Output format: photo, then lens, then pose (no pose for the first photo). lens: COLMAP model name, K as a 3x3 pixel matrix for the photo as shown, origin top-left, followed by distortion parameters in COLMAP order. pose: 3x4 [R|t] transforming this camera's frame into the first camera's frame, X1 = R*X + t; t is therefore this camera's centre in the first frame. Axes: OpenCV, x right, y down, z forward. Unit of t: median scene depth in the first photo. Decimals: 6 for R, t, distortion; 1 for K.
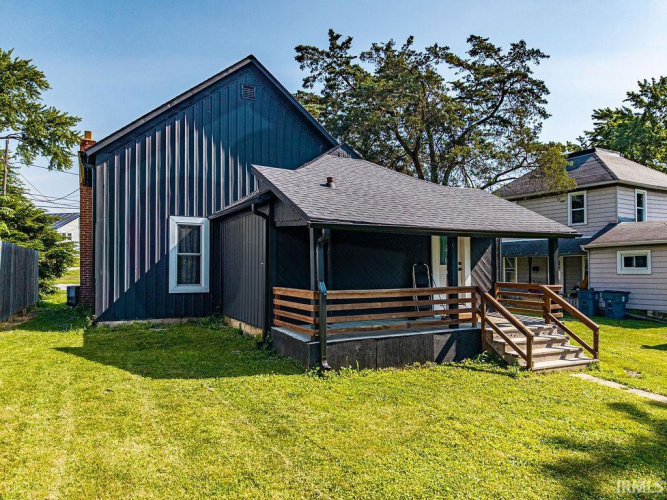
lens RADIAL K [[458.6, 0, 332.5], [0, 458.6, 235.8], [0, 0, 1]] dist [0.003141, -0.000167]
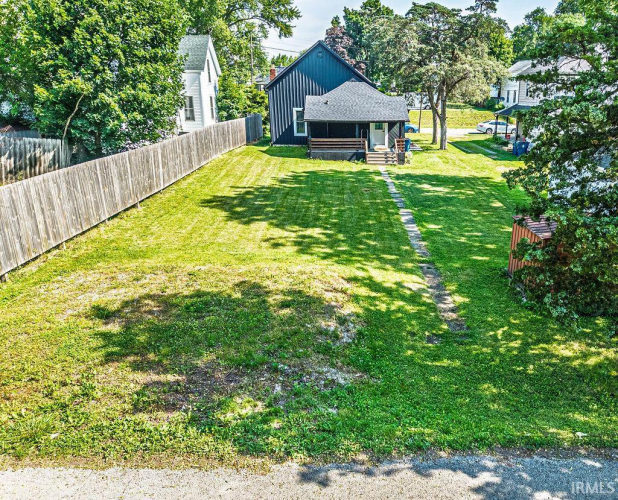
lens RADIAL K [[462.4, 0, 309.0], [0, 462.4, 250.0], [0, 0, 1]] dist [-0.000044, 0.000012]
pose [[0.864708, 0.164657, -0.474518, 1.173618], [0.020335, 0.932488, 0.360629, -0.241433], [0.501862, -0.321488, 0.802982, -1.450655]]
